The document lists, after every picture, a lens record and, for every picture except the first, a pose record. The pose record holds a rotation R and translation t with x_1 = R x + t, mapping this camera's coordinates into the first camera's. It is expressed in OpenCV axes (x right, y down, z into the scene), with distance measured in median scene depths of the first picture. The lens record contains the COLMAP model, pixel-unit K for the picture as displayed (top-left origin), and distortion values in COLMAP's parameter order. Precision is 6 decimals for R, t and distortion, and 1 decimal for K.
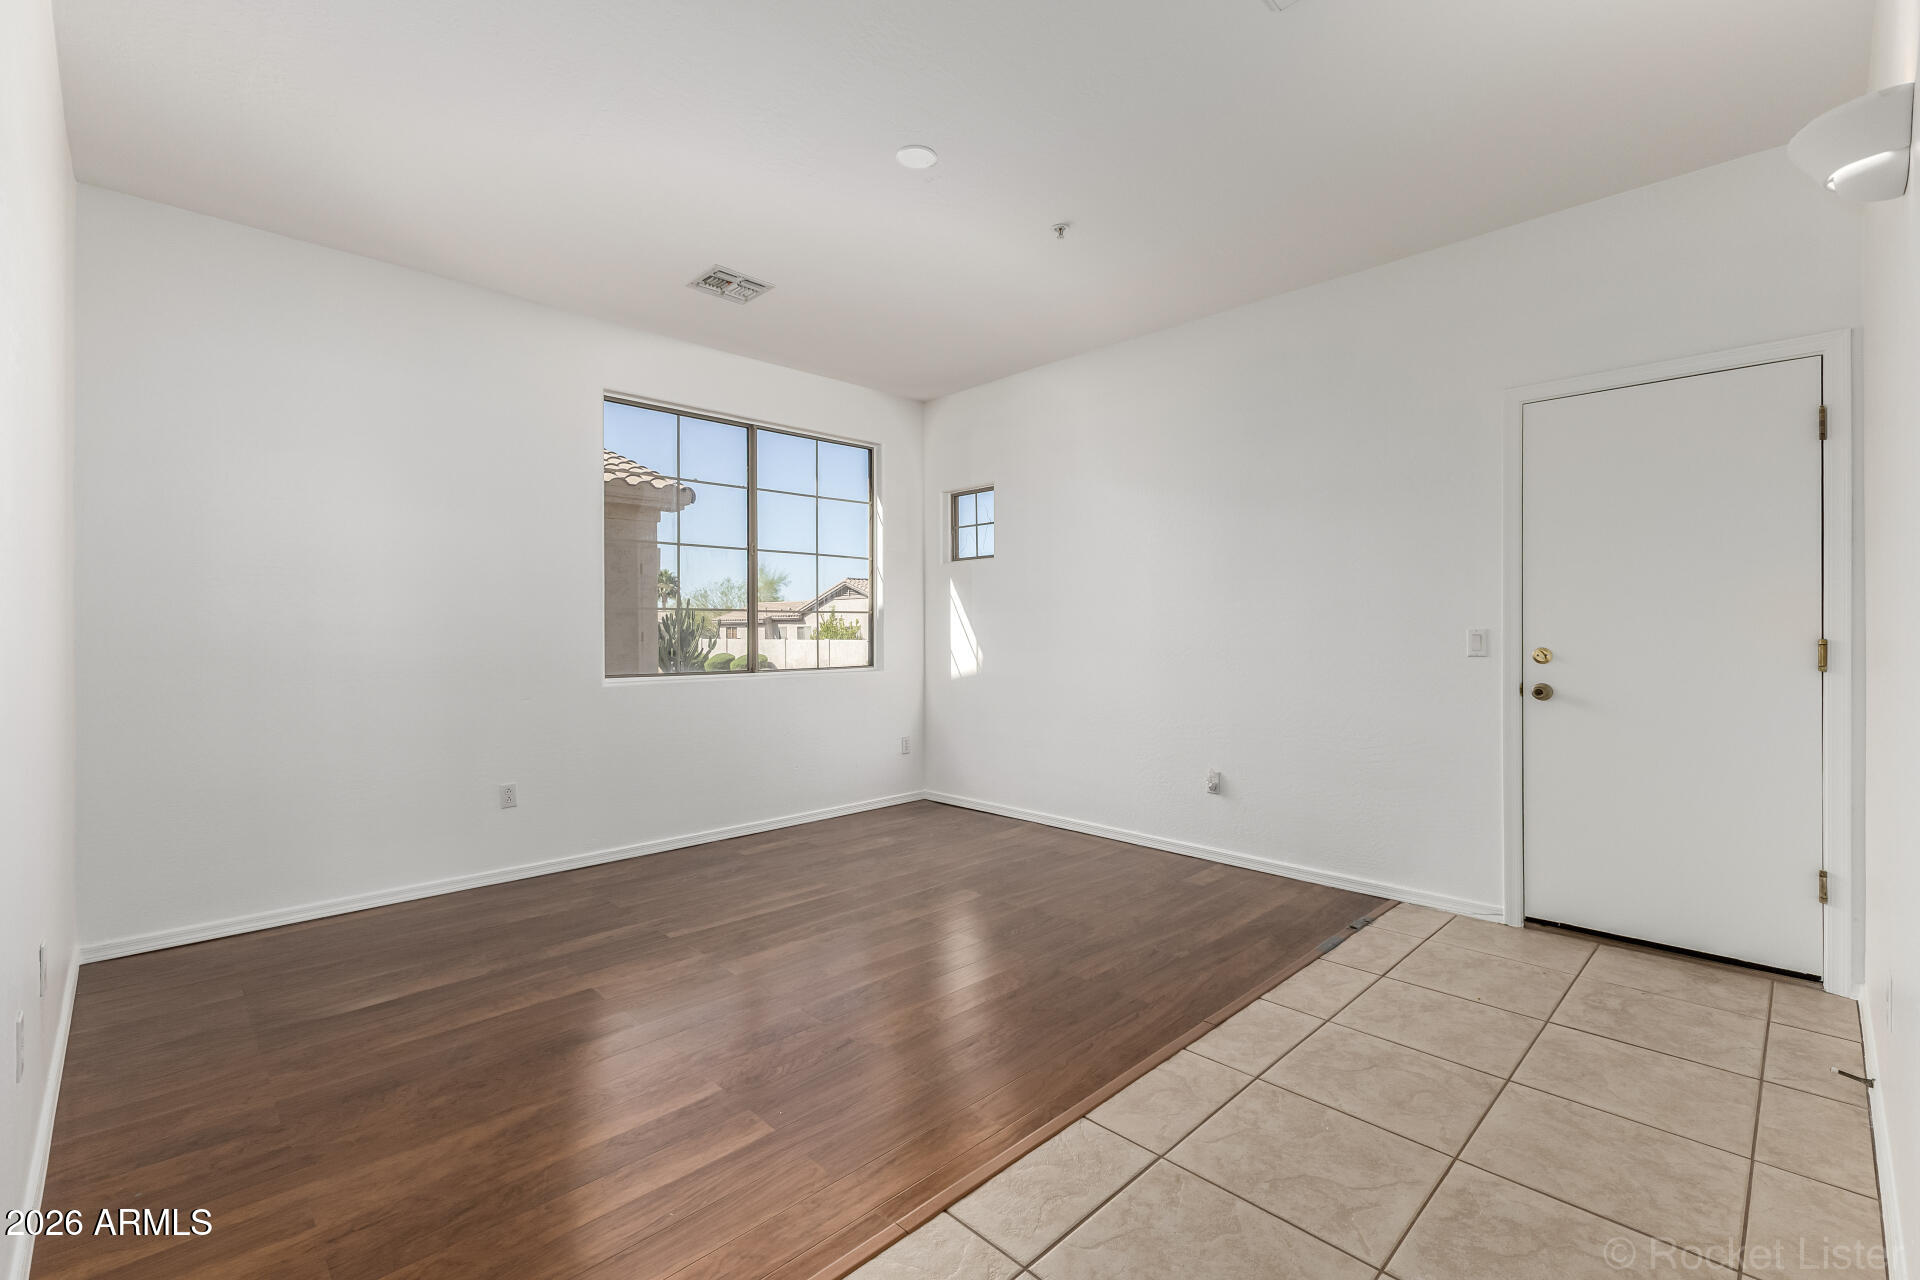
lens RADIAL K [[834.0, 0, 962.6], [0, 834.0, 633.1], [0, 0, 1]] dist [0.001639, -0.000882]
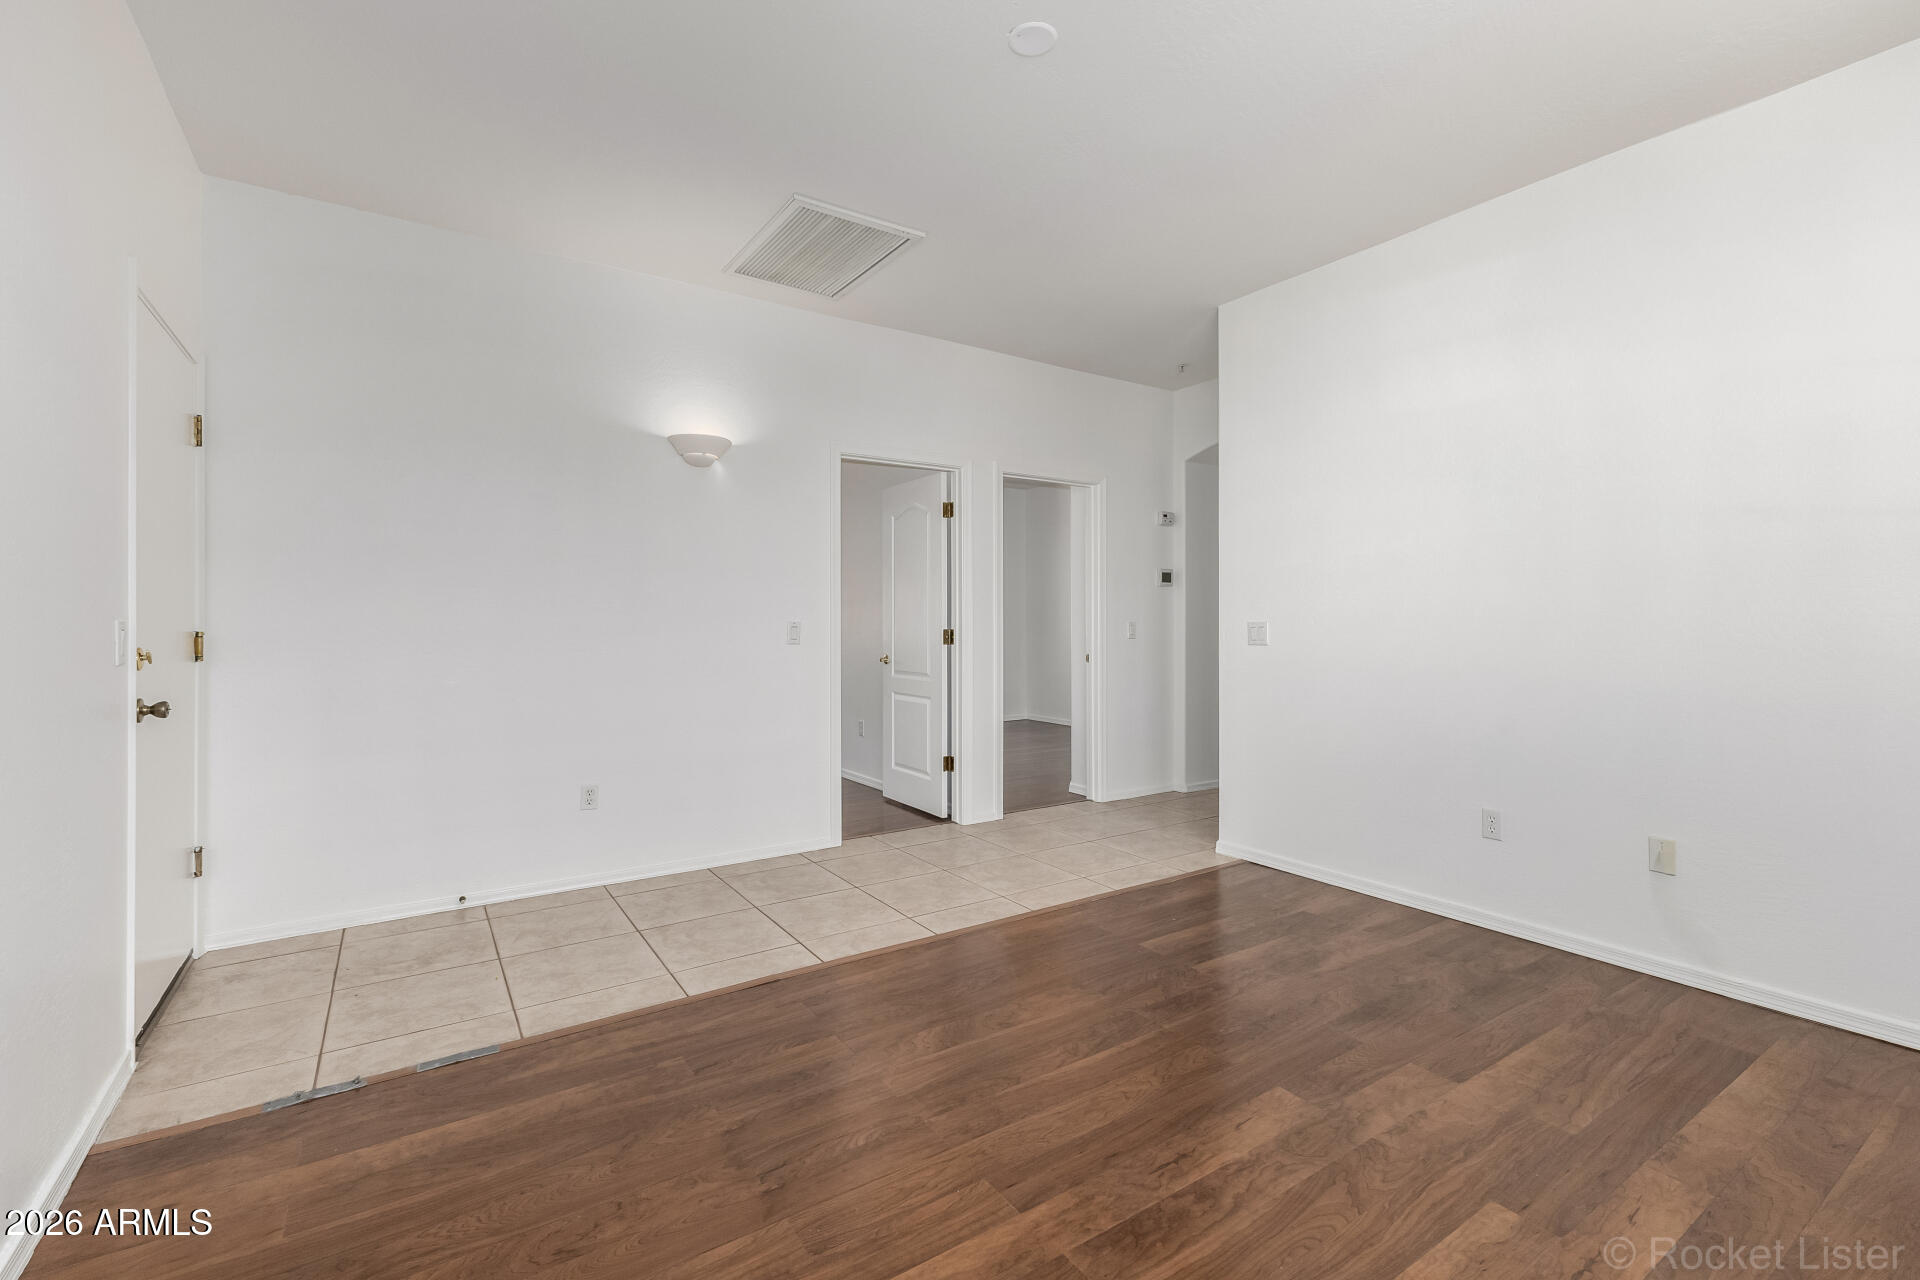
lens RADIAL K [[834.0, 0, 962.3], [0, 834.0, 630.5], [0, 0, 1]] dist [0.001639, -0.000882]
pose [[-0.982359, 0.001593, 0.186998, -0.150219], [0.004382, 0.999885, 0.014503, -0.006363], [-0.186953, 0.015066, -0.982253, 1.984675]]
